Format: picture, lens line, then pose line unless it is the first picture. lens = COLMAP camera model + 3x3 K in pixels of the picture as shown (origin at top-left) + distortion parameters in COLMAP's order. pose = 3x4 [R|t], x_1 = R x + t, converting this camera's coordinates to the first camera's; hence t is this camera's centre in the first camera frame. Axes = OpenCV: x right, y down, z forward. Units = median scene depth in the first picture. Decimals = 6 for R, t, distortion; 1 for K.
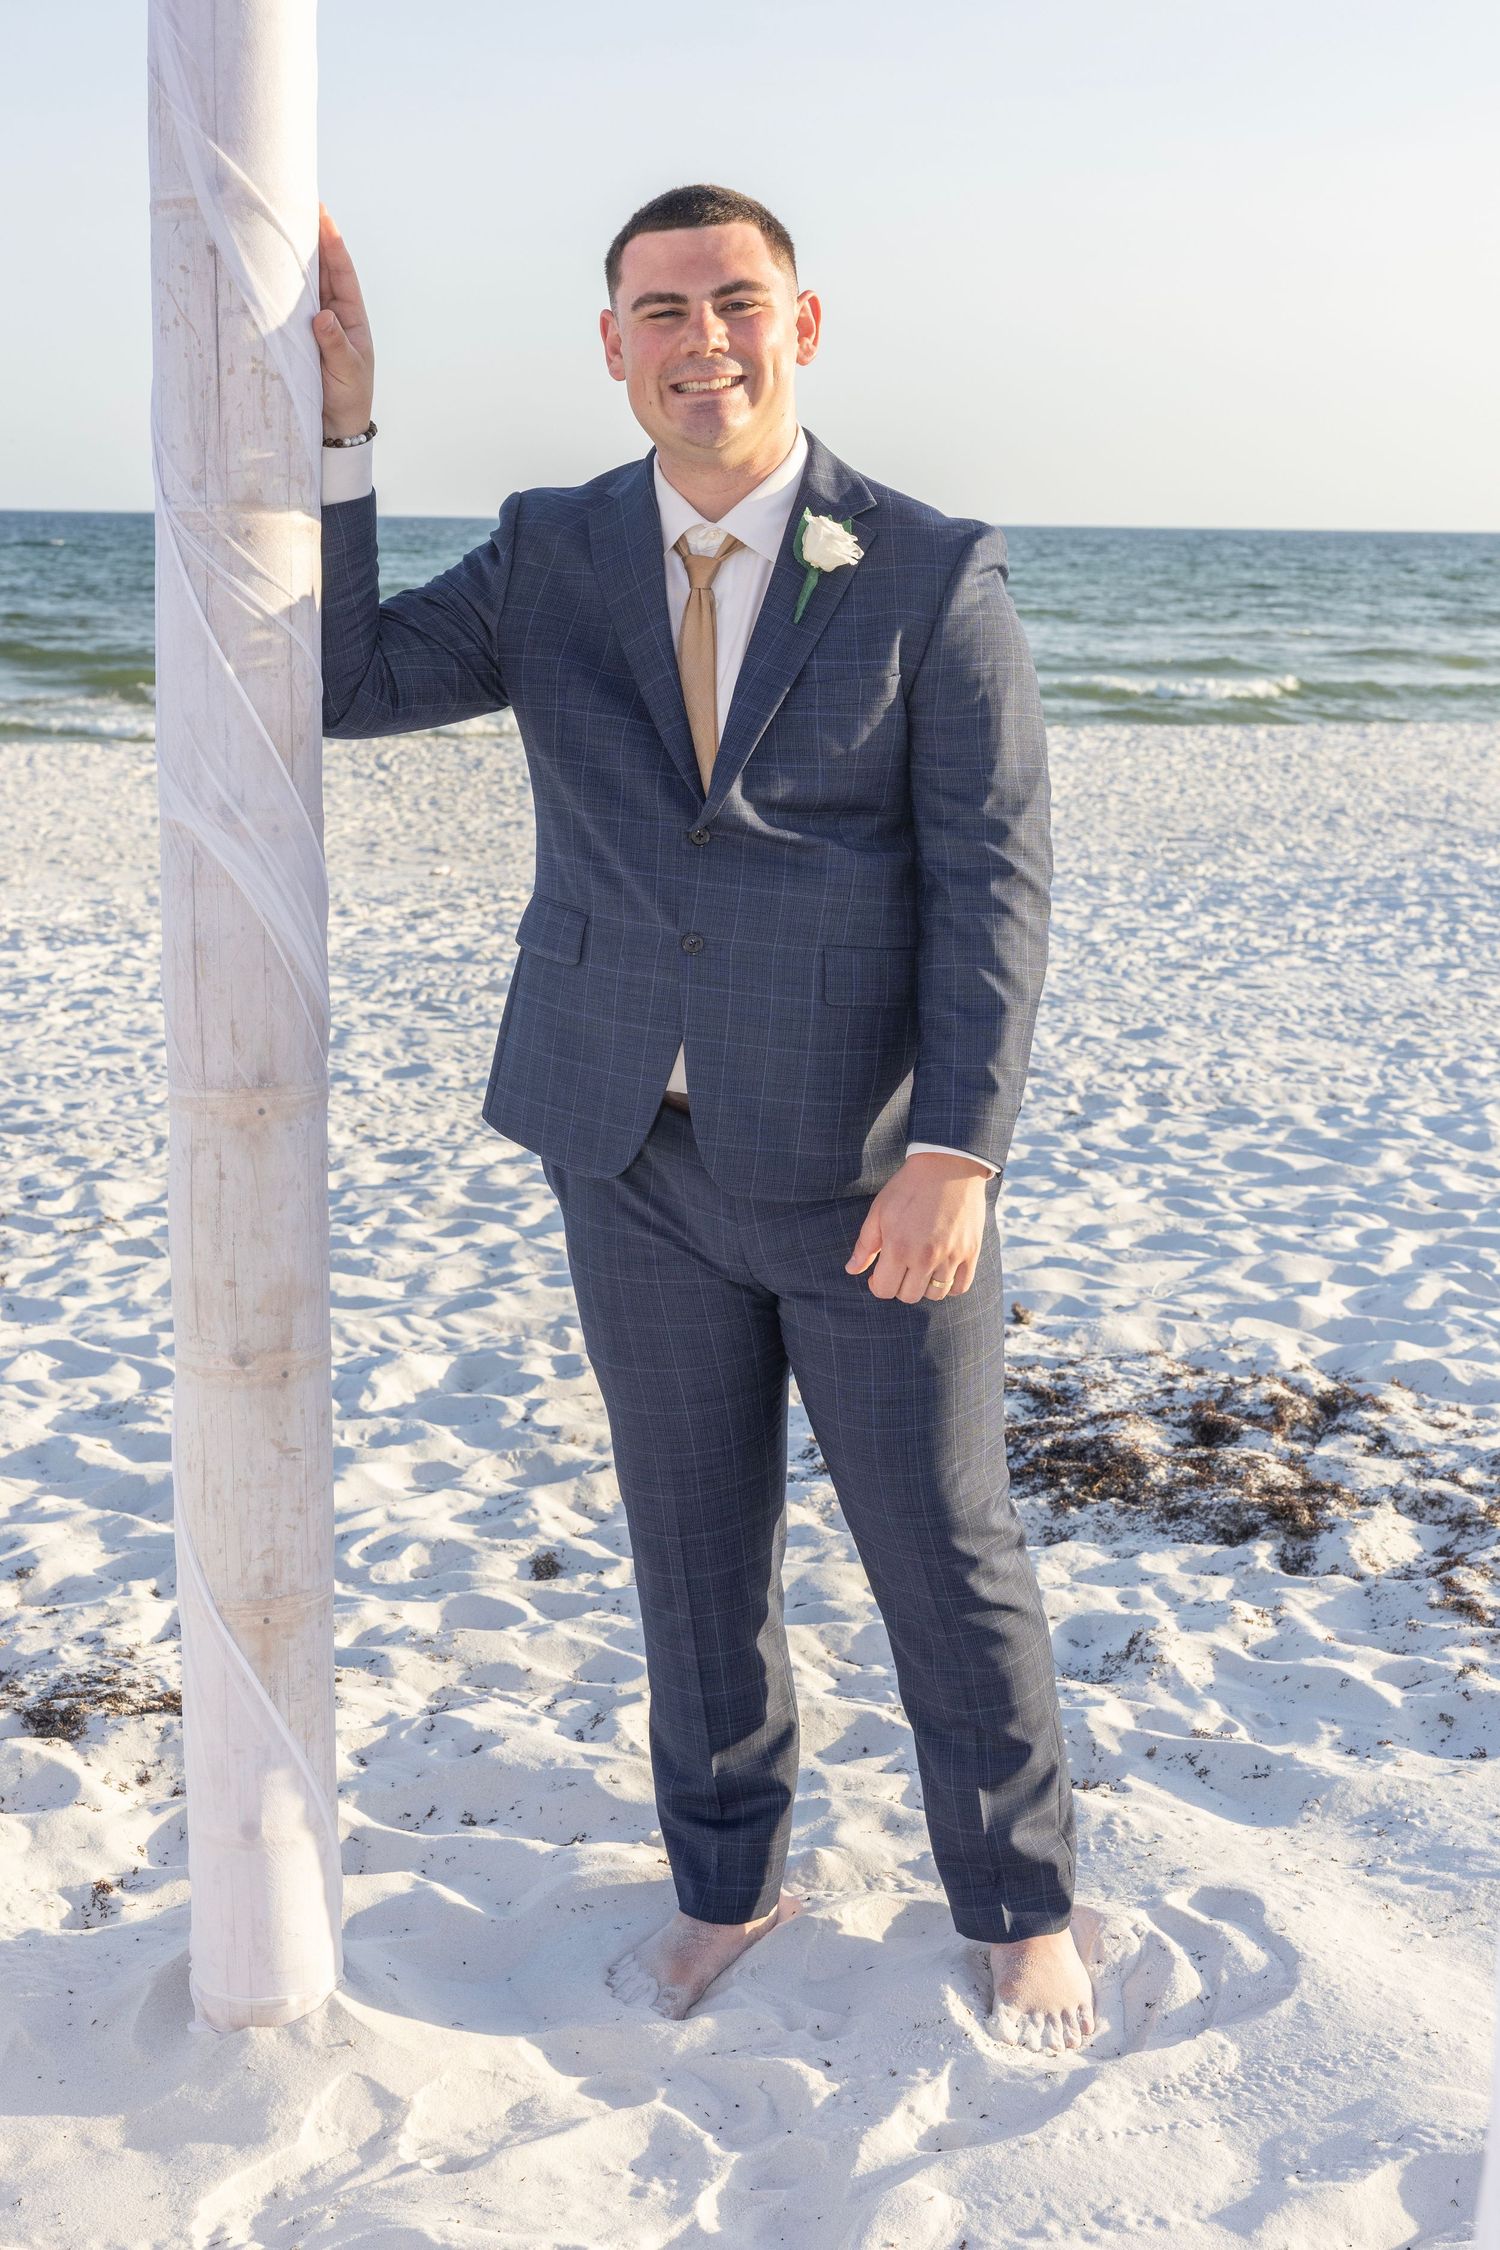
lens RADIAL K [[3098.4, 0, 751.6], [0, 3098.4, 1128.8], [0, 0, 1]] dist [-0.024958, 0.000000]
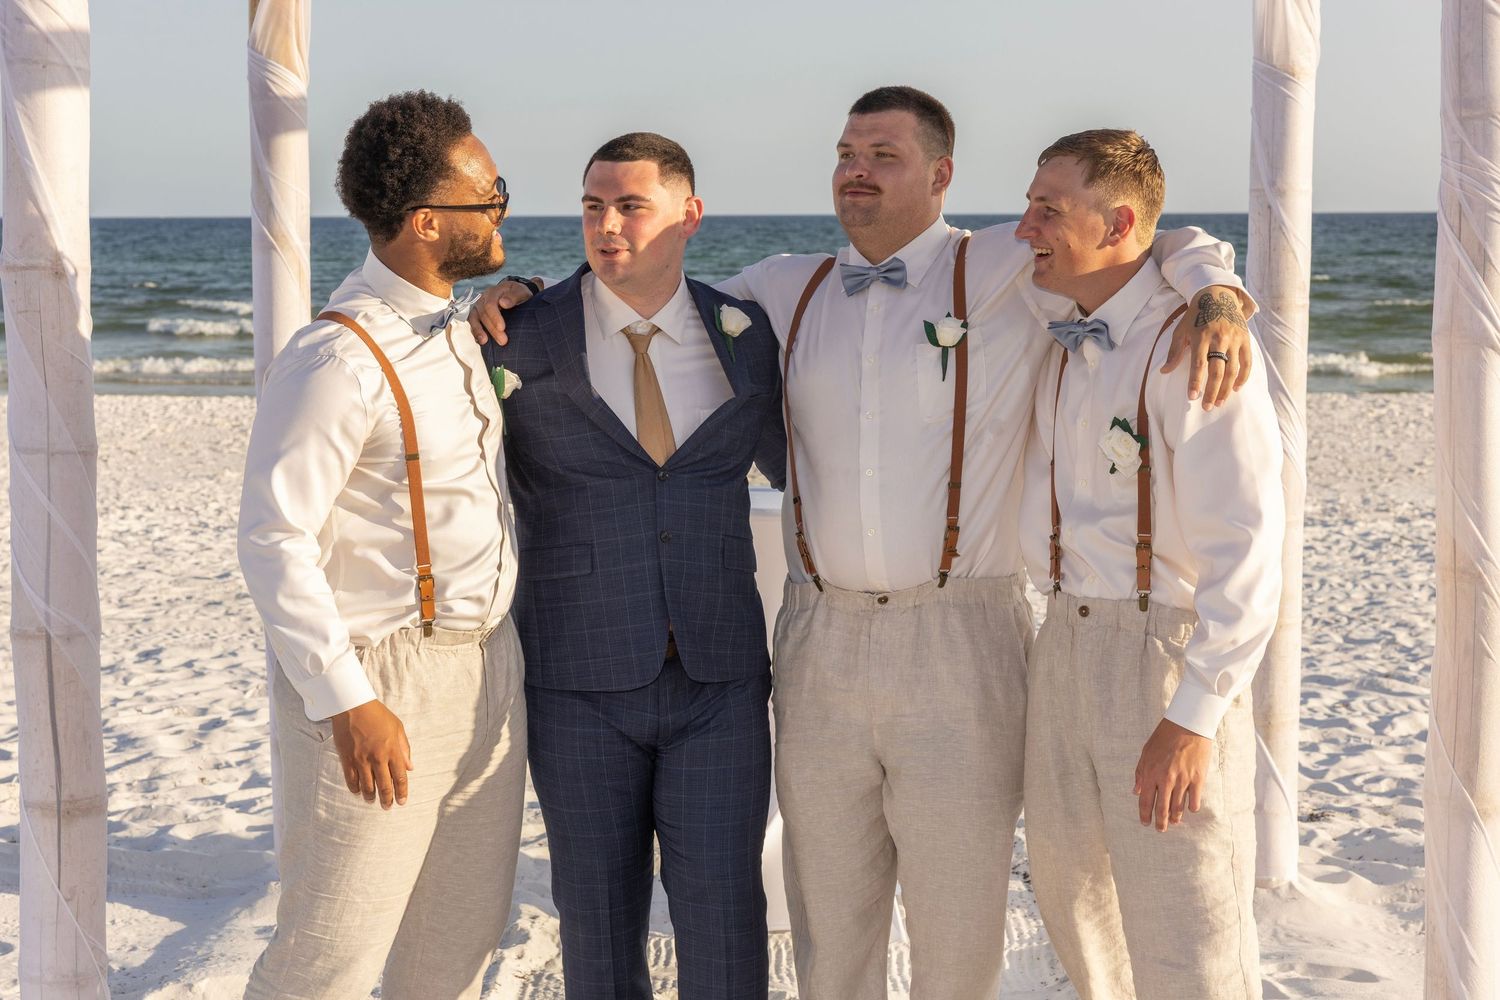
lens RADIAL K [[2498.8, 0, 749.6], [0, 2498.8, 501.0], [0, 0, 1]] dist [0.008691, 0.000000]
pose [[0.899353, 0.030009, -0.436192, 0.132397], [-0.065329, 0.995666, -0.066197, 0.051574], [0.432315, 0.088030, 0.897415, -0.399187]]
